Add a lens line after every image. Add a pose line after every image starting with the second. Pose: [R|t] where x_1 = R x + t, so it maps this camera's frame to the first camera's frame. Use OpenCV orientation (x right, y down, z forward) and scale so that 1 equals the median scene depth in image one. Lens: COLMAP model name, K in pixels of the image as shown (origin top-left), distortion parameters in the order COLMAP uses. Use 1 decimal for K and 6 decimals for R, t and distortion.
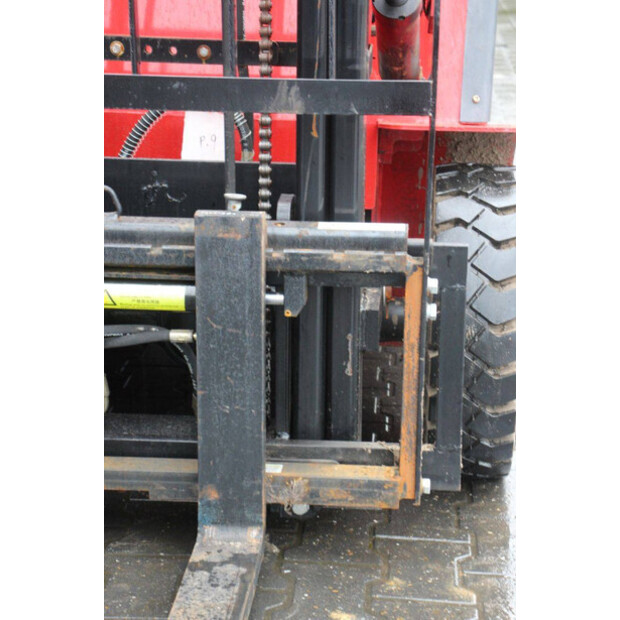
lens RADIAL K [[1462.8, 0, 310.0], [0, 1462.8, 310.0], [0, 0, 1]] dist [0.421320, 0.300710]
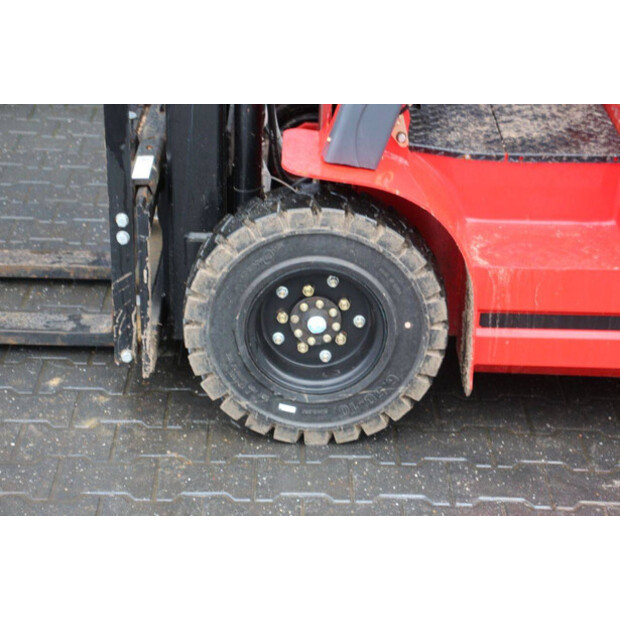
lens RADIAL K [[1462.8, 0, 310.0], [0, 1462.8, 310.0], [0, 0, 1]] dist [0.421320, 0.300710]
pose [[0.080616, 0.427673, -0.900332, 1.370331], [-0.310736, 0.869040, 0.384985, -0.527629], [0.947072, 0.248729, 0.202952, 0.882347]]
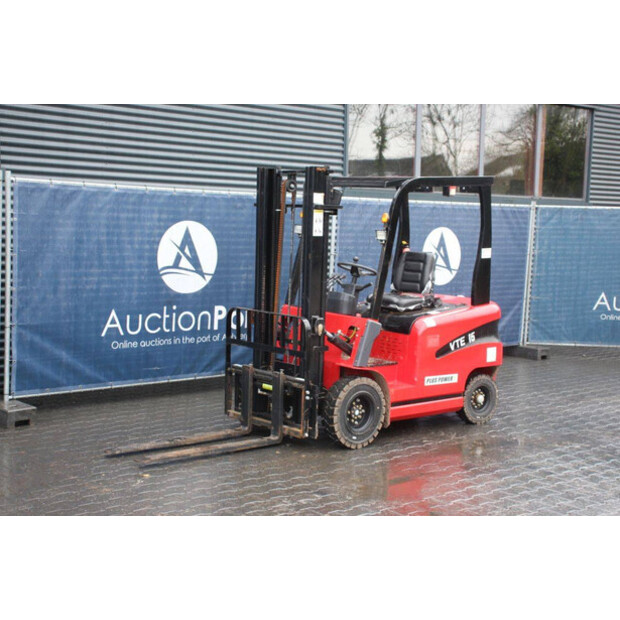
lens RADIAL K [[936.5, 0, 310.0], [0, 936.5, 310.0], [0, 0, 1]] dist [0.052049, 0.103579]
pose [[0.717112, 0.078365, -0.692538, 2.214134], [-0.222160, 0.967528, -0.120561, 0.091762], [0.660602, 0.240310, 0.711236, -1.292303]]
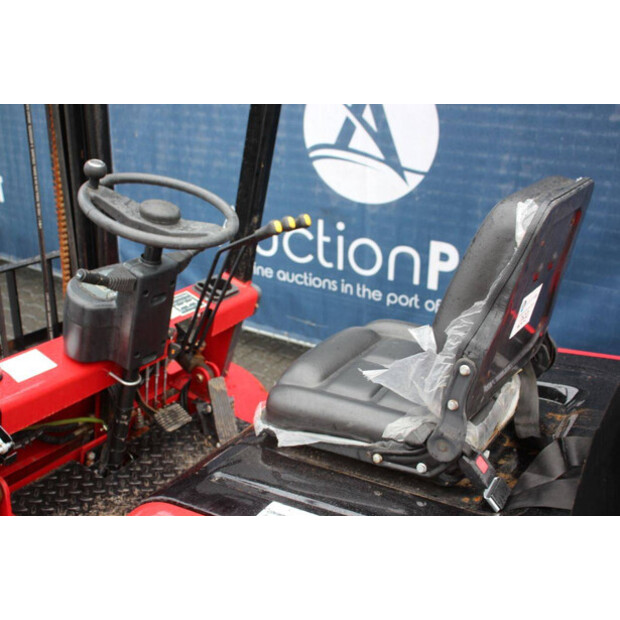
lens RADIAL K [[703.3, 0, 310.0], [0, 703.3, 310.0], [0, 0, 1]] dist [-0.010535, 0.027509]
pose [[-0.460054, 0.285074, -0.840882, 0.480353], [-0.283983, 0.850065, 0.443557, -0.767241], [0.841251, 0.442857, -0.310119, 1.606393]]
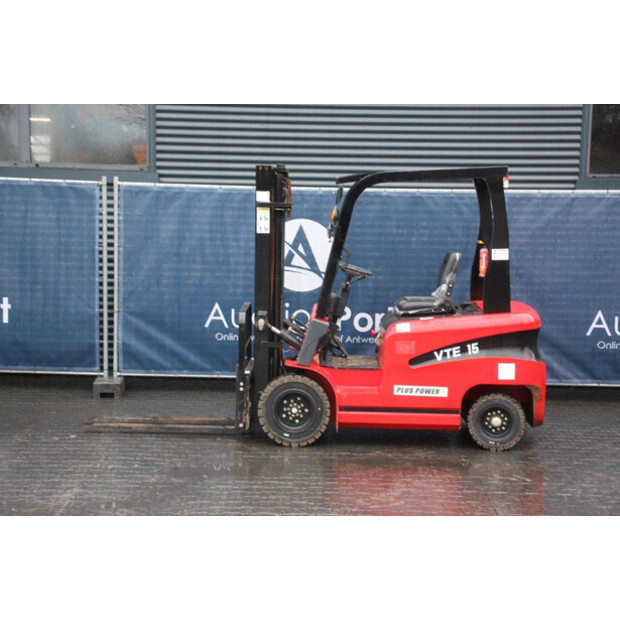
lens RADIAL K [[1262.8, 0, 310.0], [0, 1262.8, 310.0], [0, 0, 1]] dist [0.329433, 0.177646]
pose [[0.064750, 0.081987, -0.994528, 4.384538], [-0.301975, 0.951502, 0.058780, -0.582890], [0.951114, 0.296516, 0.086368, 0.747907]]
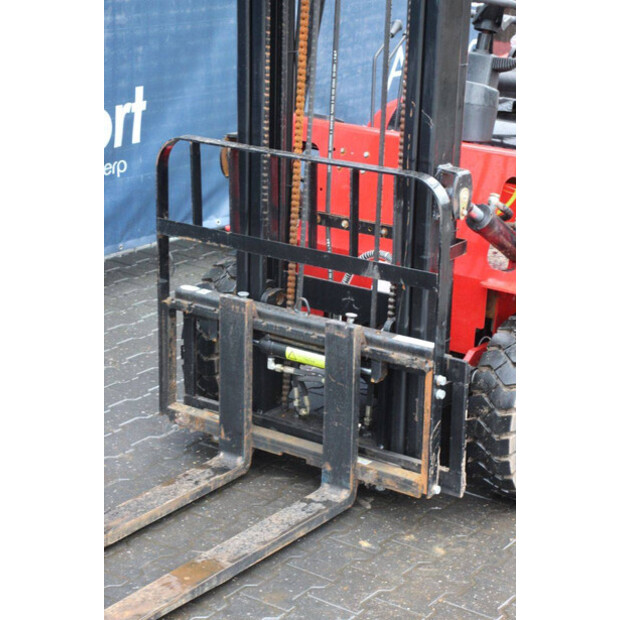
lens RADIAL K [[1462.8, 0, 310.0], [0, 1462.8, 310.0], [0, 0, 1]] dist [0.421320, 0.300710]
pose [[0.856049, 0.161796, -0.490919, 0.807532], [-0.161694, 0.985905, 0.042976, -0.151347], [0.490953, 0.042589, 0.870144, -0.660694]]
